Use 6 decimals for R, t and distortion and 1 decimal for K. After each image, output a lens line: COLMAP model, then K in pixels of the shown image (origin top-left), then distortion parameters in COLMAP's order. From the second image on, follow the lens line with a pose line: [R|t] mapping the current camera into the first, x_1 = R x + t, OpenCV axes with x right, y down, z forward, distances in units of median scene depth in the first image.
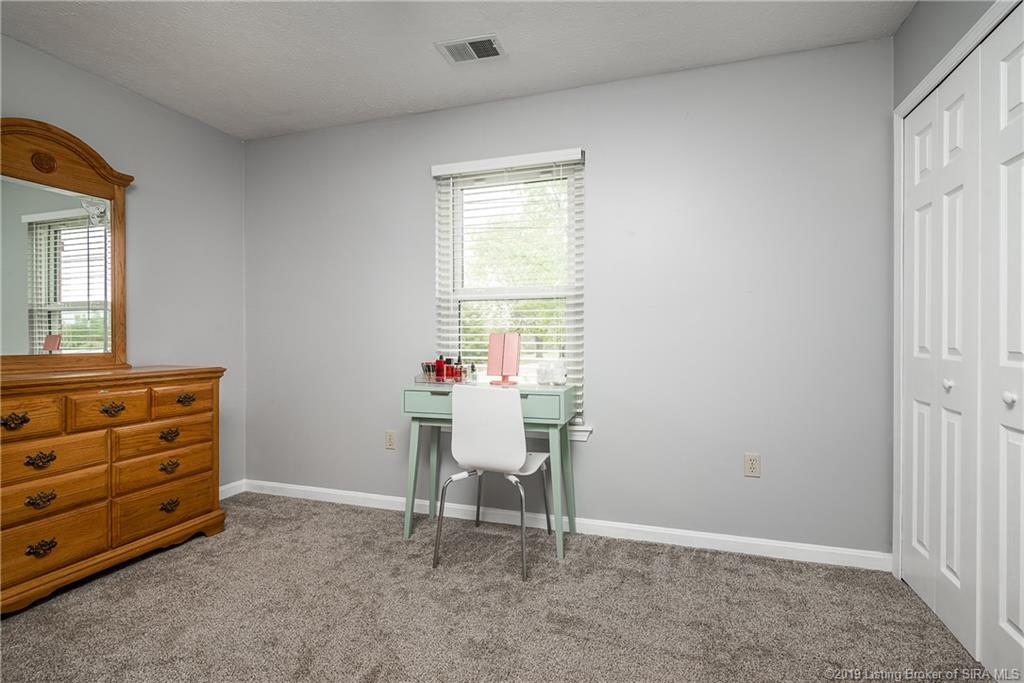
lens RADIAL K [[496.5, 0, 512.0], [0, 496.5, 341.5], [0, 0, 1]] dist [0.002648, 0.000536]
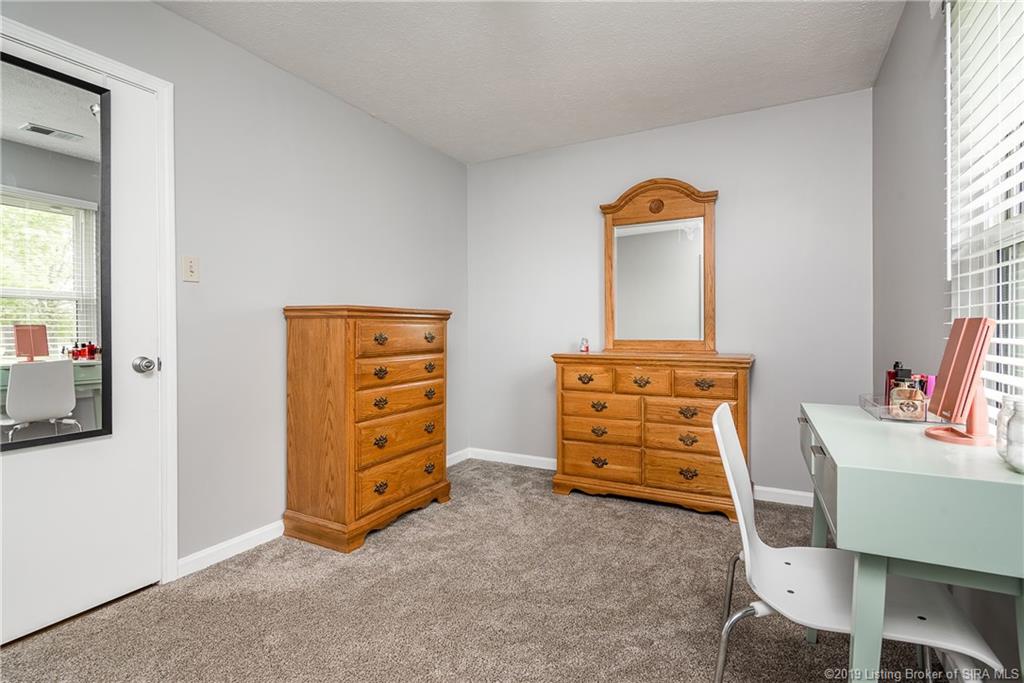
lens RADIAL K [[496.5, 0, 512.0], [0, 496.5, 341.5], [0, 0, 1]] dist [0.002648, 0.000536]
pose [[-0.164783, 0.022277, -0.986078, 0.565356], [-0.004497, 0.999718, 0.023337, -0.002512], [0.986320, 0.008280, -0.164636, 0.862167]]
